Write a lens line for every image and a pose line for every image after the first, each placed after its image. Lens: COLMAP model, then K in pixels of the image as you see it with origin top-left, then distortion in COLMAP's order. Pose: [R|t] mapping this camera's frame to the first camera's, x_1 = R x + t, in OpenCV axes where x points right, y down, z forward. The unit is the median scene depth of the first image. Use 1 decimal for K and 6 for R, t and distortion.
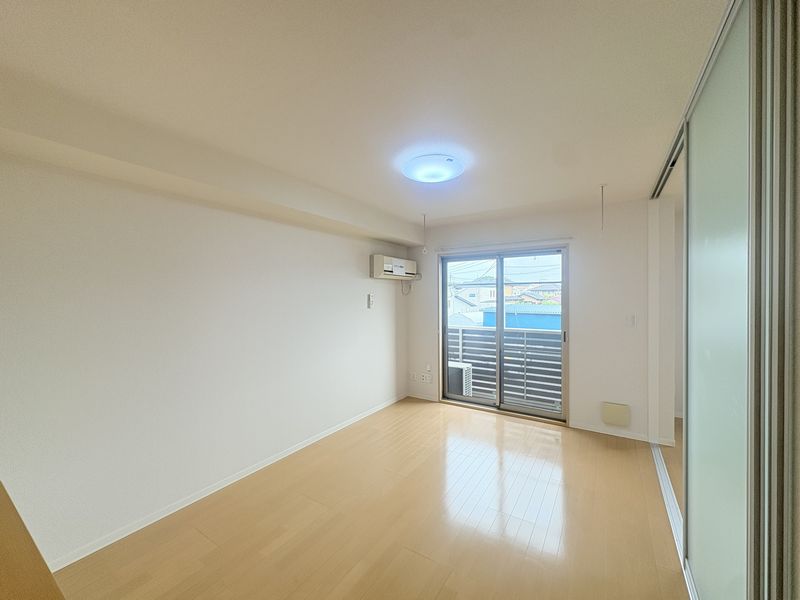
lens RADIAL K [[320.4, 0, 400.0], [0, 320.4, 300.0], [0, 0, 1]] dist [-0.002115, -0.000311]
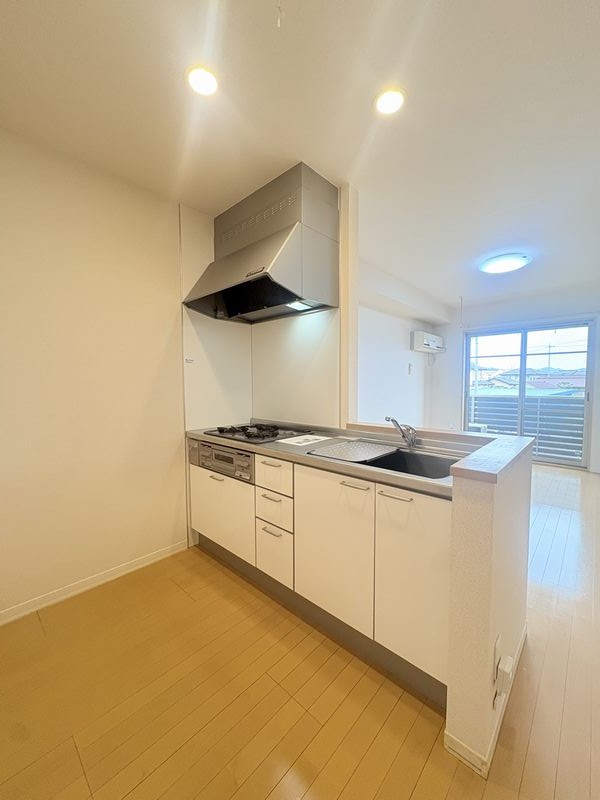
lens RADIAL K [[317.8, 0, 300.0], [0, 317.8, 400.0], [0, 0, 1]] dist [0.000665, 0.000220]
pose [[0.985570, 0.012745, -0.168790, -0.304294], [-0.004949, 0.998905, 0.046526, 0.069300], [0.169198, -0.045019, 0.984553, -0.305776]]
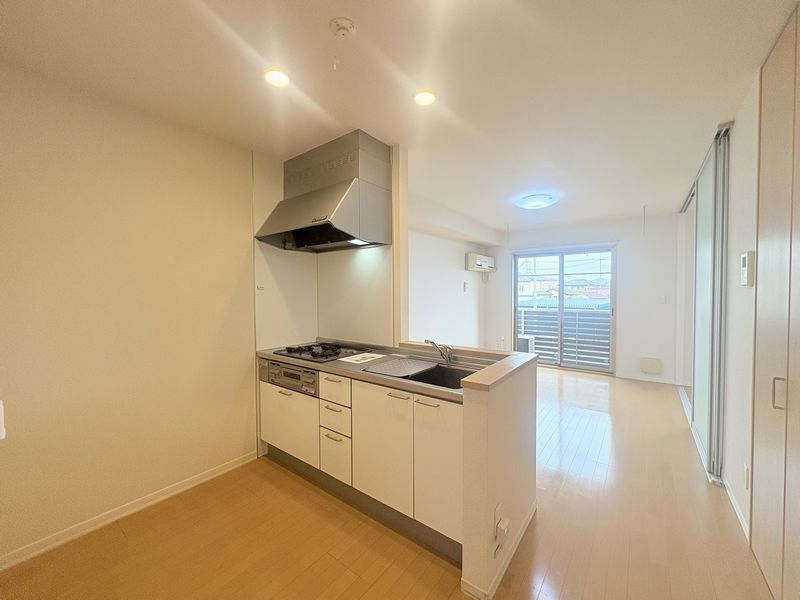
lens RADIAL K [[317.8, 0, 400.0], [0, 317.8, 300.0], [0, 0, 1]] dist [0.000665, 0.000220]
pose [[0.997342, 0.003889, -0.072765, -0.271016], [-0.002826, 0.999888, 0.014707, 0.040599], [0.072814, -0.014463, 0.997241, -0.390597]]
